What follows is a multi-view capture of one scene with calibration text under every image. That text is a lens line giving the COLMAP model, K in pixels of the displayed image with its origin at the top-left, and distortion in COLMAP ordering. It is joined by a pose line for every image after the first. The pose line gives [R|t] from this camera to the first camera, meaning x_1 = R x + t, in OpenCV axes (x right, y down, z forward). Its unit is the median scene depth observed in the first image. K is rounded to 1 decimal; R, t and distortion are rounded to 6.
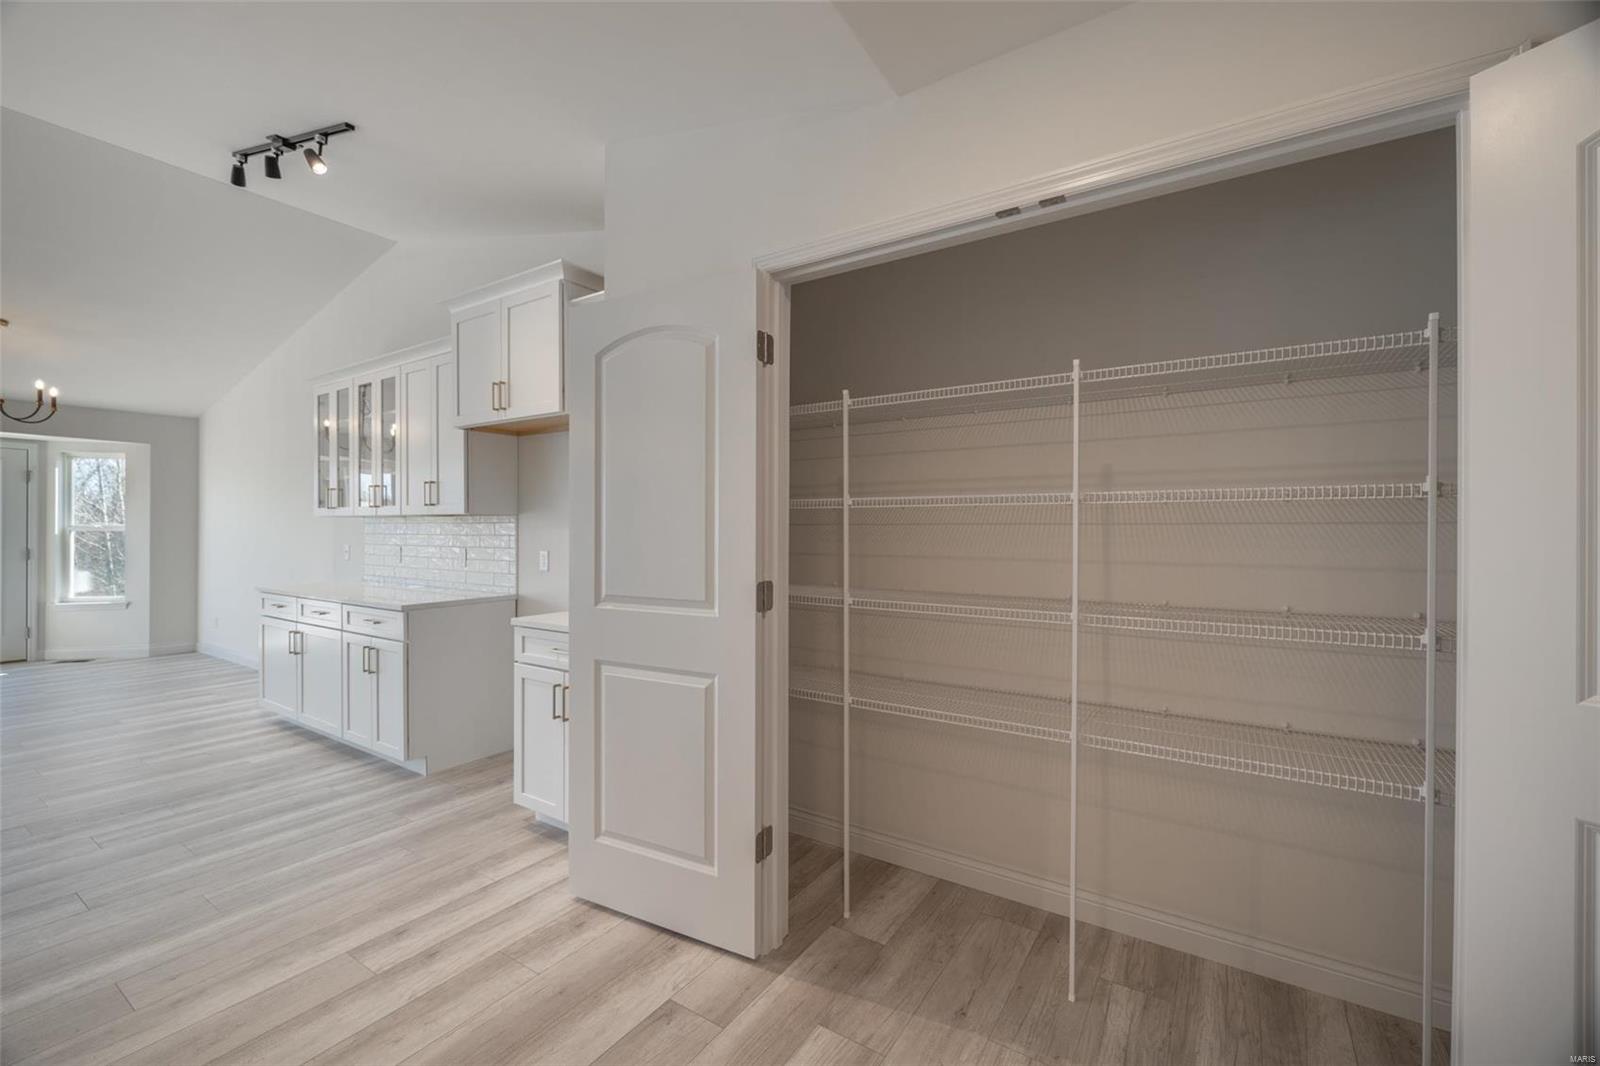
lens RADIAL K [[666.0, 0, 790.6], [0, 666.0, 531.2], [0, 0, 1]] dist [0.001095, -0.001881]
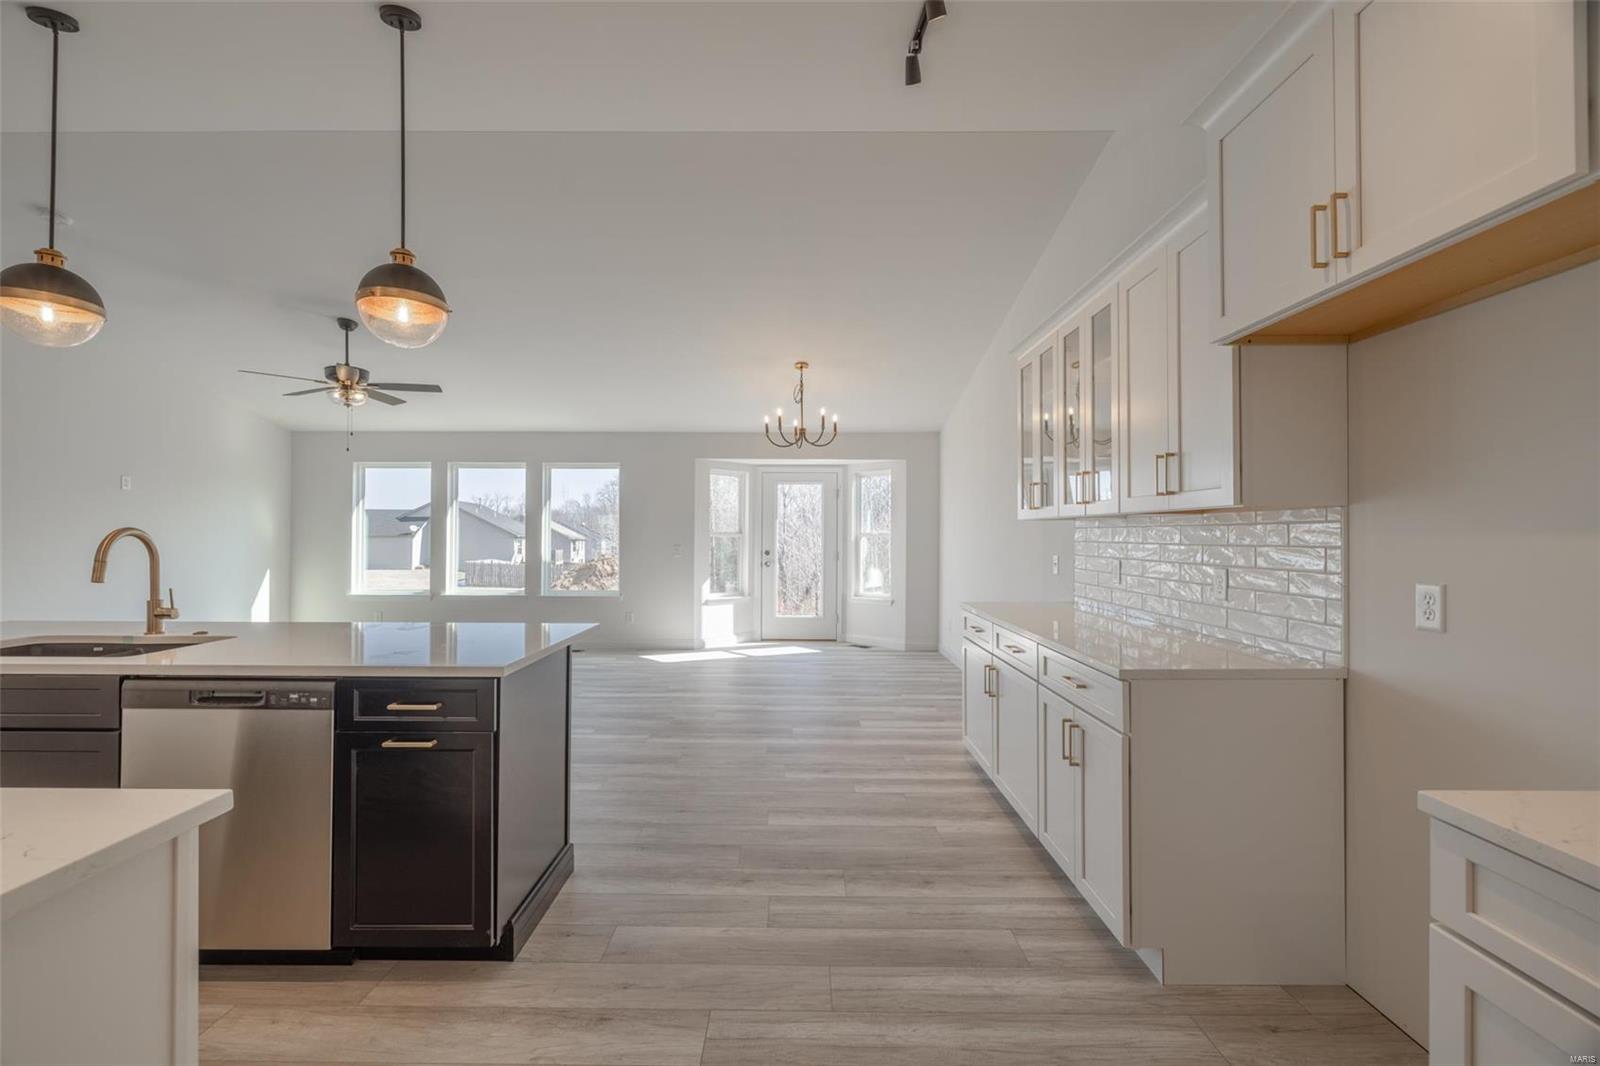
lens RADIAL K [[666.0, 0, 796.9], [0, 666.0, 525.1], [0, 0, 1]] dist [0.001095, -0.001881]
pose [[0.552165, -0.013235, -0.833630, -0.223096], [-0.005130, 0.999801, -0.019272, 0.000990], [0.833719, 0.014917, 0.551987, 0.389562]]
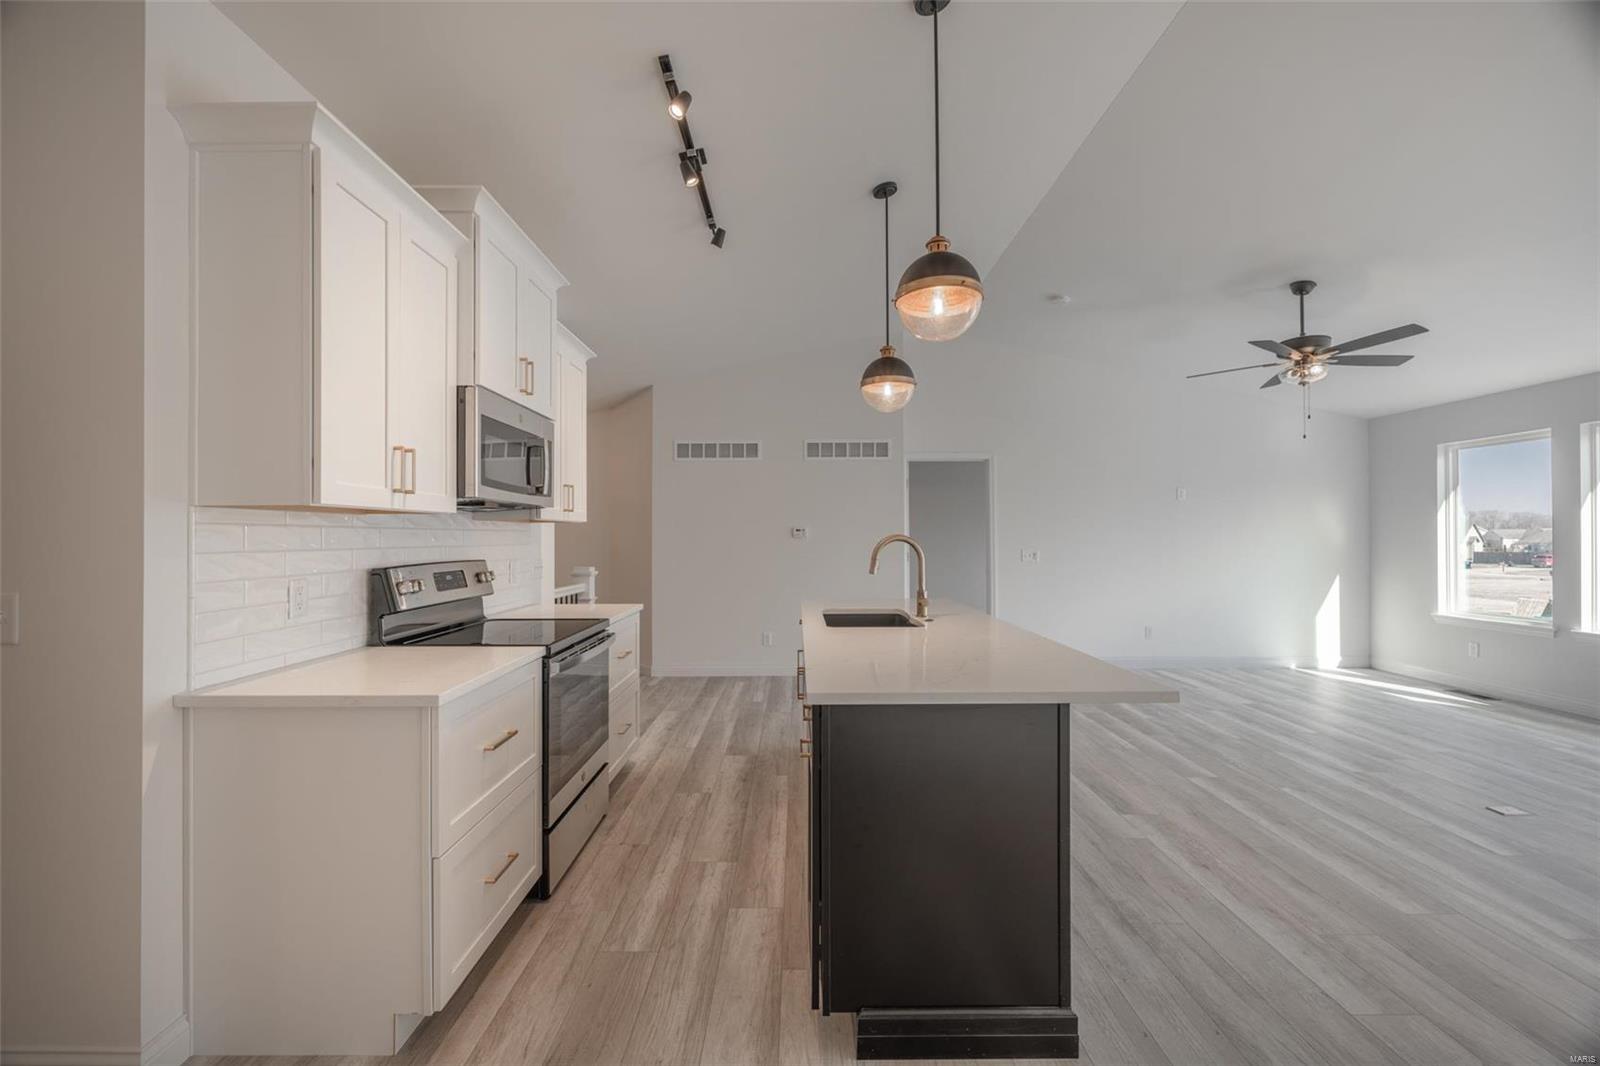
lens RADIAL K [[666.0, 0, 794.3], [0, 666.0, 535.3], [0, 0, 1]] dist [0.001095, -0.001881]
pose [[-0.832577, -0.001498, -0.553907, -0.501436], [-0.000399, 0.999998, -0.002104, -0.004077], [0.553909, -0.001531, -0.832576, 0.822533]]
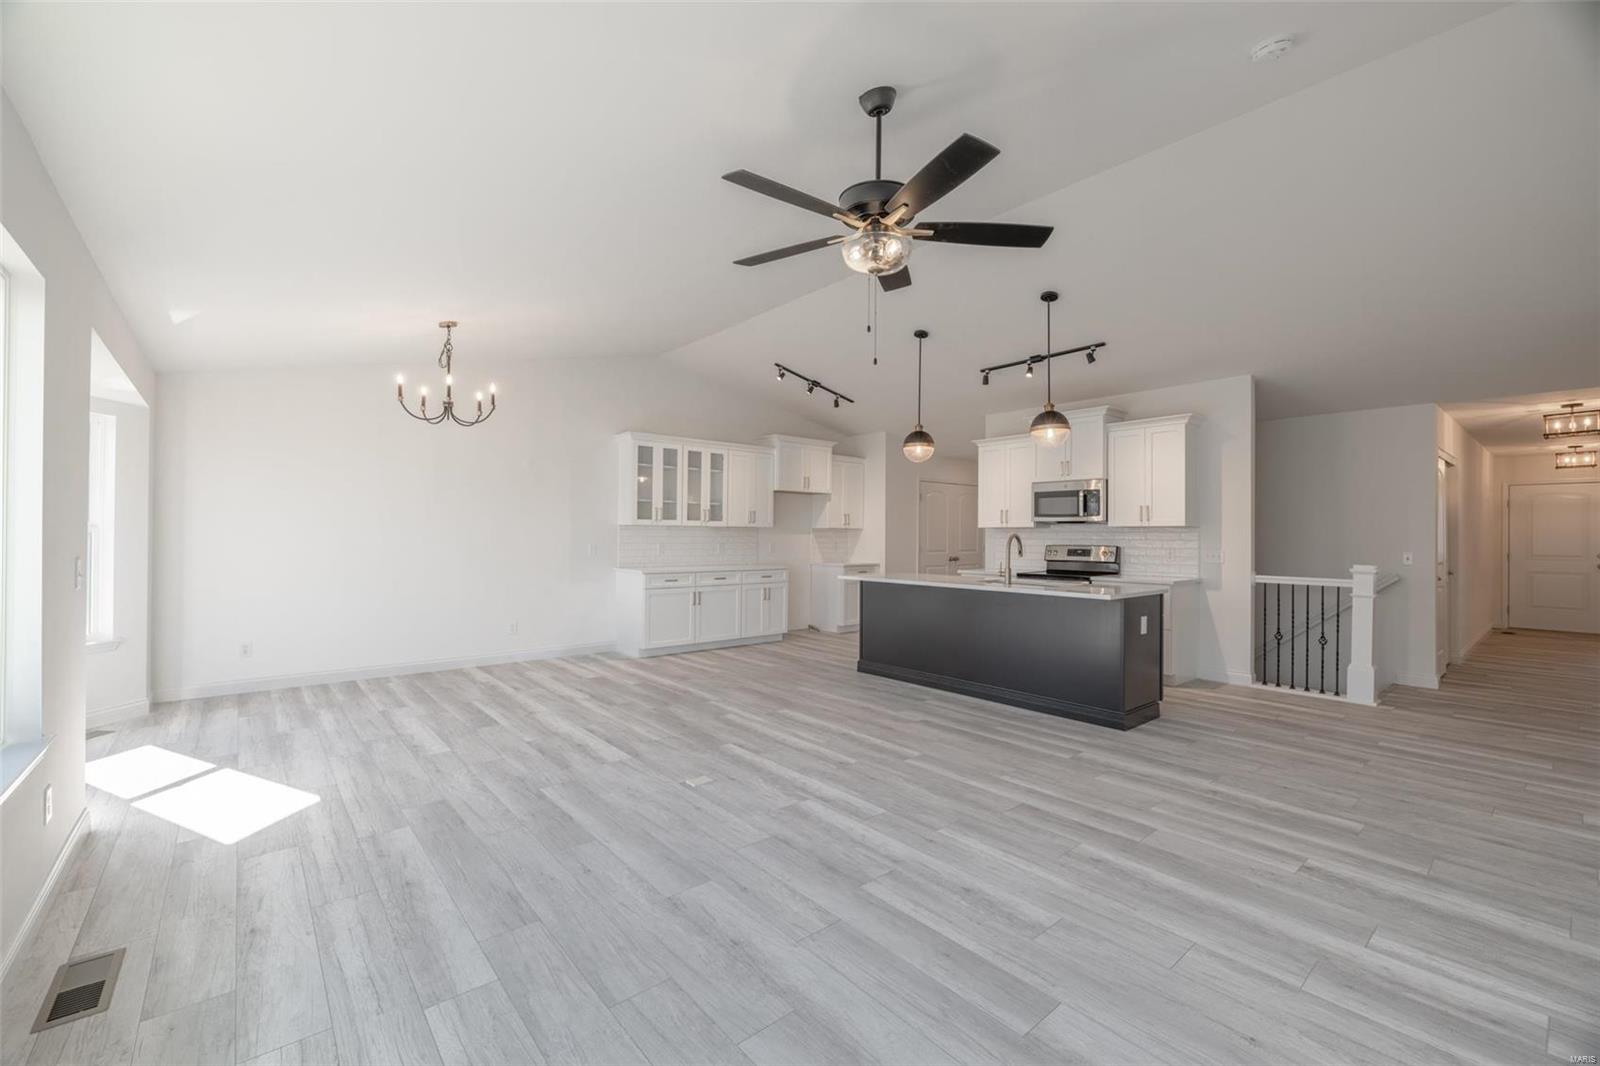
lens RADIAL K [[666.0, 0, 797.7], [0, 666.0, 531.9], [0, 0, 1]] dist [0.001095, -0.001881]
pose [[0.273699, 0.006027, 0.961797, -2.457330], [-0.003431, 0.999980, -0.005290, -0.000746], [-0.961809, -0.001852, 0.273714, 0.271518]]
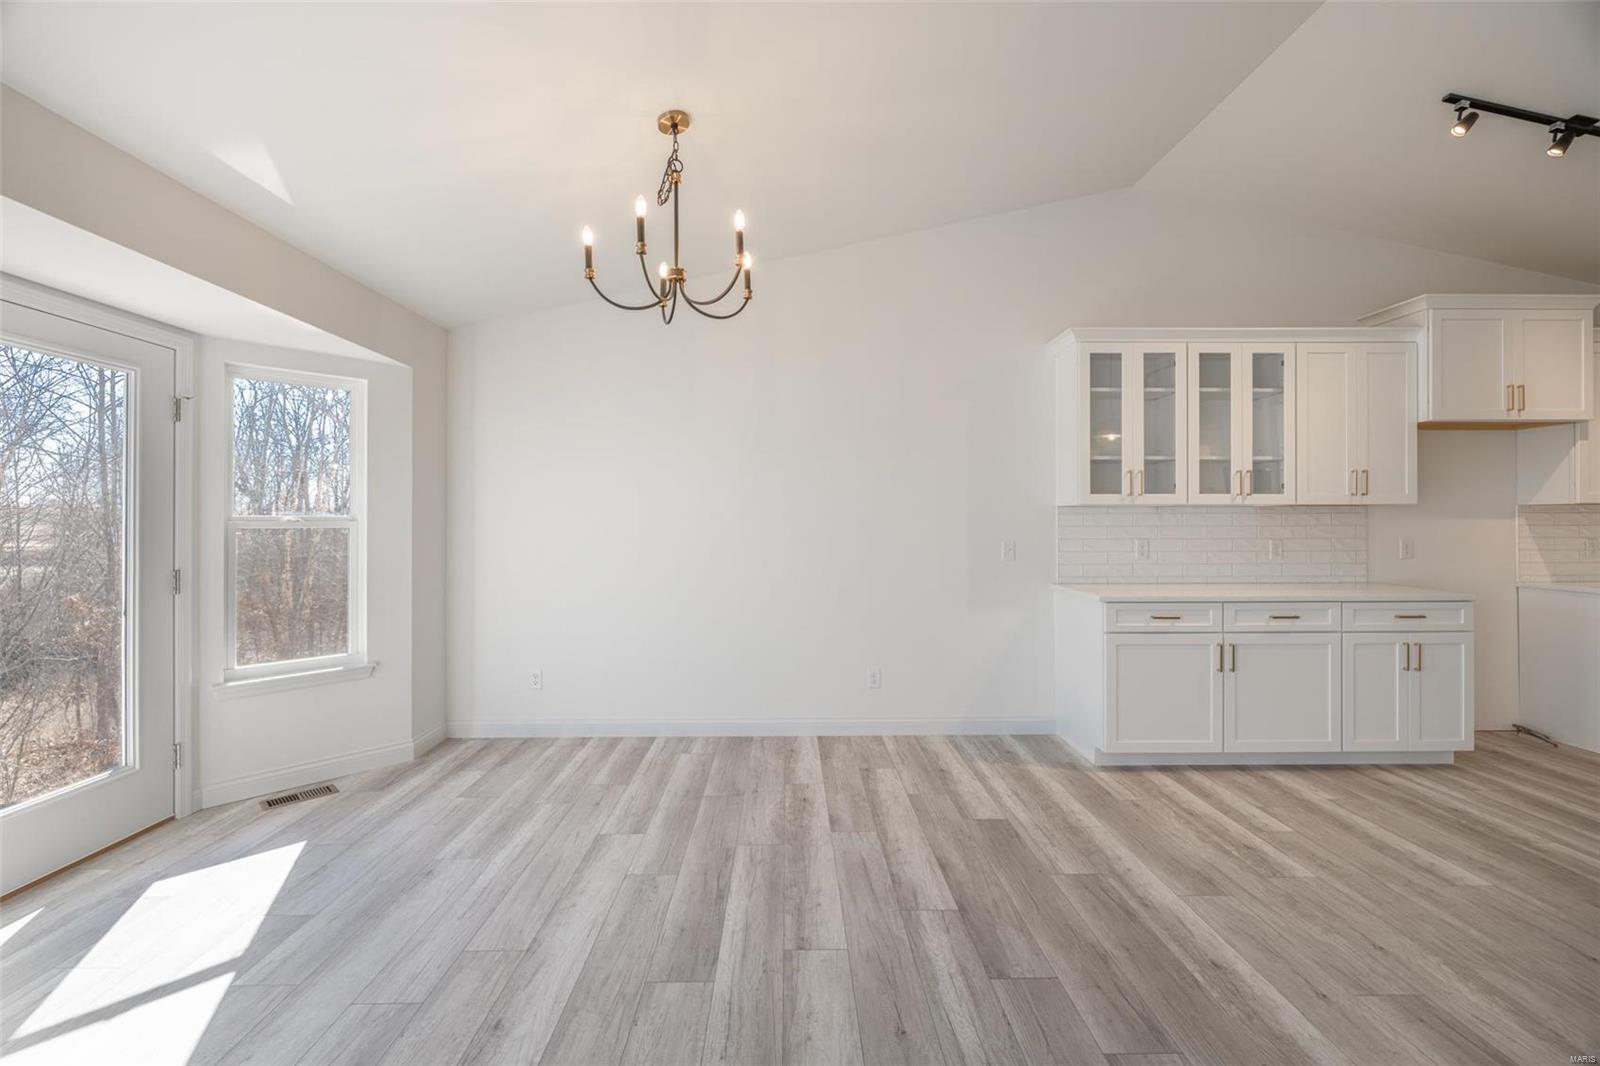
lens RADIAL K [[666.0, 0, 786.8], [0, 666.0, 519.0], [0, 0, 1]] dist [0.001095, -0.001881]
pose [[0.827352, -0.001372, 0.561682, -1.729408], [0.005875, 0.999963, -0.006213, -0.004202], [-0.561653, 0.008440, 0.827330, 0.642972]]
